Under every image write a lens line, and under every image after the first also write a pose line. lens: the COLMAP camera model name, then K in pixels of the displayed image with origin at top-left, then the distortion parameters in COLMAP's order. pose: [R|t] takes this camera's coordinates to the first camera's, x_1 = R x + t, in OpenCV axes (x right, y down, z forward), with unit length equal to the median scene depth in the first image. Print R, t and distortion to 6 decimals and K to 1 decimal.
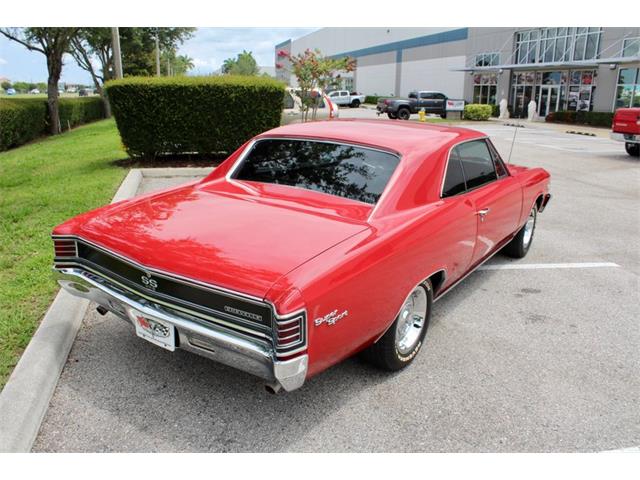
lens RADIAL K [[533.7, 0, 320.0], [0, 533.7, 240.0], [0, 0, 1]] dist [-0.164824, 0.145493]
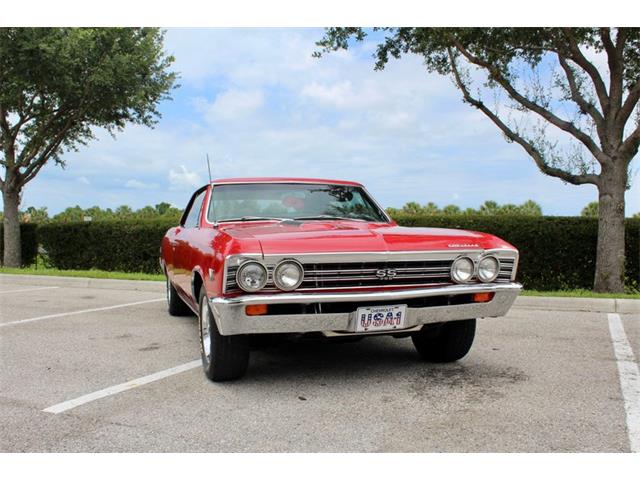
lens RADIAL K [[599.1, 0, 320.0], [0, 599.1, 240.0], [0, 0, 1]] dist [-0.153905, 0.169072]
pose [[-0.598537, -0.023155, -0.800761, 0.502371], [-0.243312, 0.957617, 0.154175, -0.147660], [0.763252, 0.287114, -0.578803, 0.847180]]
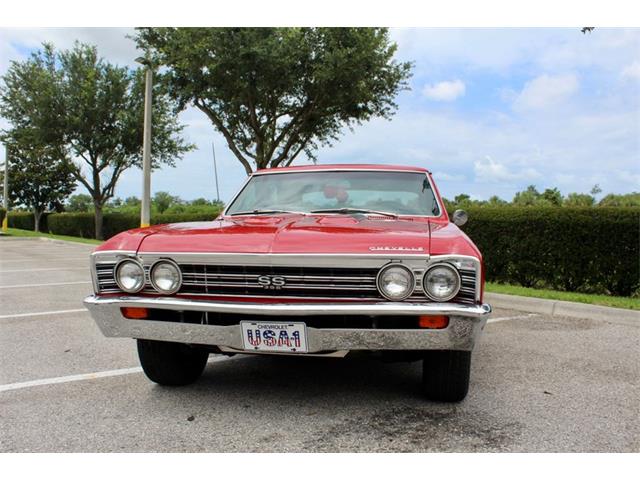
lens RADIAL K [[599.1, 0, 320.0], [0, 599.1, 240.0], [0, 0, 1]] dist [-0.153905, 0.169072]
pose [[-0.910134, -0.030066, -0.413222, 0.296638], [-0.153716, 0.950684, 0.269392, -0.180522], [0.384744, 0.308701, -0.869871, 0.923336]]
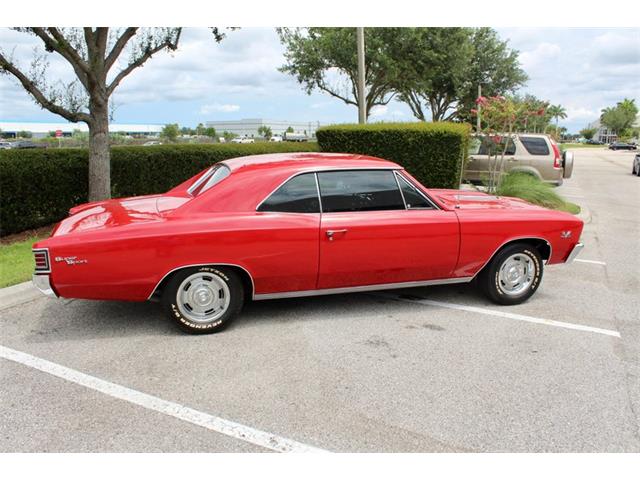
lens RADIAL K [[533.7, 0, 320.0], [0, 533.7, 240.0], [0, 0, 1]] dist [-0.164824, 0.145493]
pose [[0.778005, 0.103156, -0.619731, 0.401204], [-0.159381, 0.986565, -0.035869, 0.003233], [0.607705, 0.126680, 0.783994, 0.041890]]
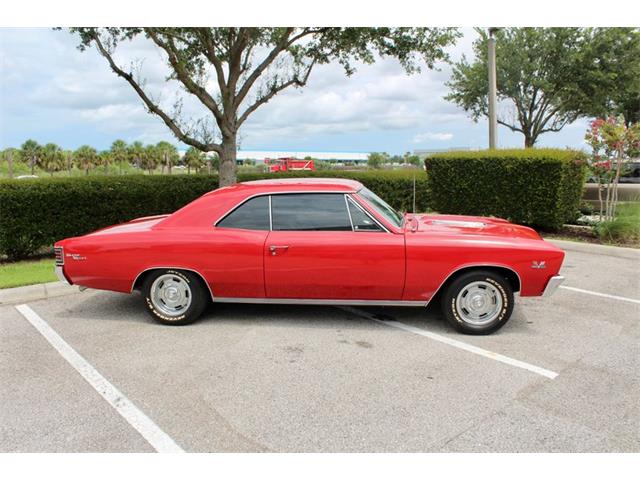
lens RADIAL K [[533.7, 0, 320.0], [0, 533.7, 240.0], [0, 0, 1]] dist [-0.164824, 0.145493]
pose [[0.480904, 0.099181, -0.871146, 0.595304], [-0.223527, 0.974618, -0.012433, -0.032117], [0.847801, 0.200704, 0.490867, 0.187634]]
